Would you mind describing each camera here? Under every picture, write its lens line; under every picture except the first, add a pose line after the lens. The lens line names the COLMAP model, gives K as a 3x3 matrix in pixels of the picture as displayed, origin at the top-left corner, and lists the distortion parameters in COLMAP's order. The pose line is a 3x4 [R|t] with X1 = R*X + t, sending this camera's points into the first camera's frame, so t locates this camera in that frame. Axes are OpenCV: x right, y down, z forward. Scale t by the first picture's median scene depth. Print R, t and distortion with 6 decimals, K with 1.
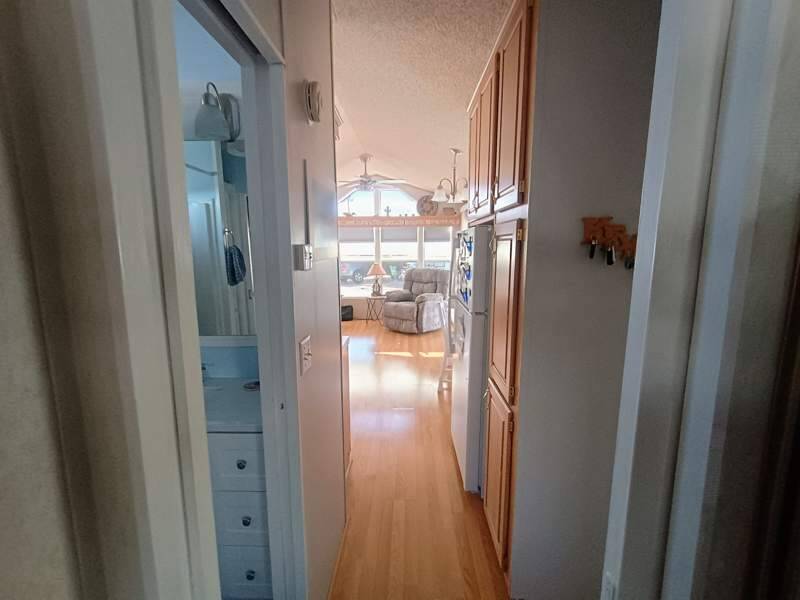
lens RADIAL K [[369.6, 0, 385.7], [0, 369.6, 301.4], [0, 0, 1]] dist [-0.000006, 0.000228]
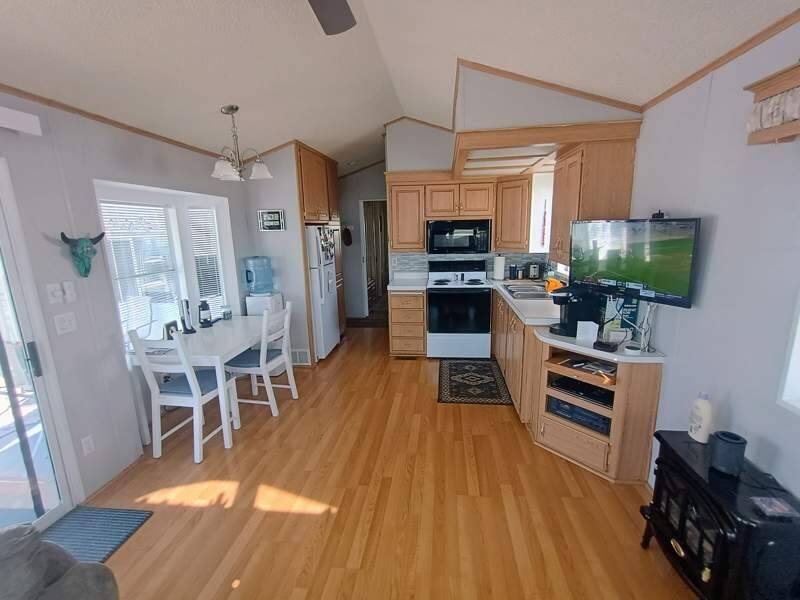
lens RADIAL K [[362.8, 0, 404.6], [0, 362.8, 304.0], [0, 0, 1]] dist [-0.000913, 0.003648]
pose [[-0.998884, 0.017790, 0.043747, -0.093689], [0.032215, 0.934030, 0.355739, -0.158944], [-0.034532, 0.356751, -0.933561, 0.973803]]
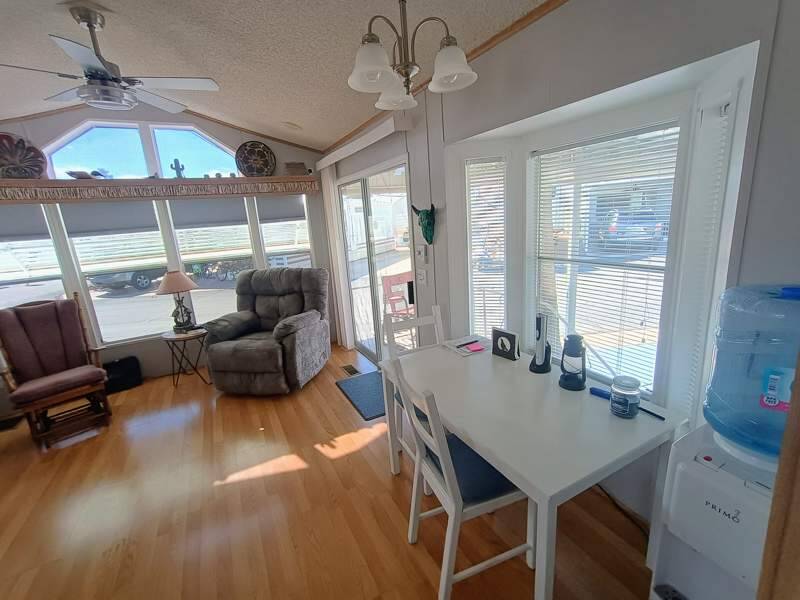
lens RADIAL K [[362.8, 0, 404.6], [0, 362.8, 304.0], [0, 0, 1]] dist [-0.000913, 0.003648]
pose [[0.847935, -0.171004, 0.501761, -0.013526], [0.139201, 0.985150, 0.100507, -0.061465], [-0.511497, -0.015378, 0.859148, 0.395648]]
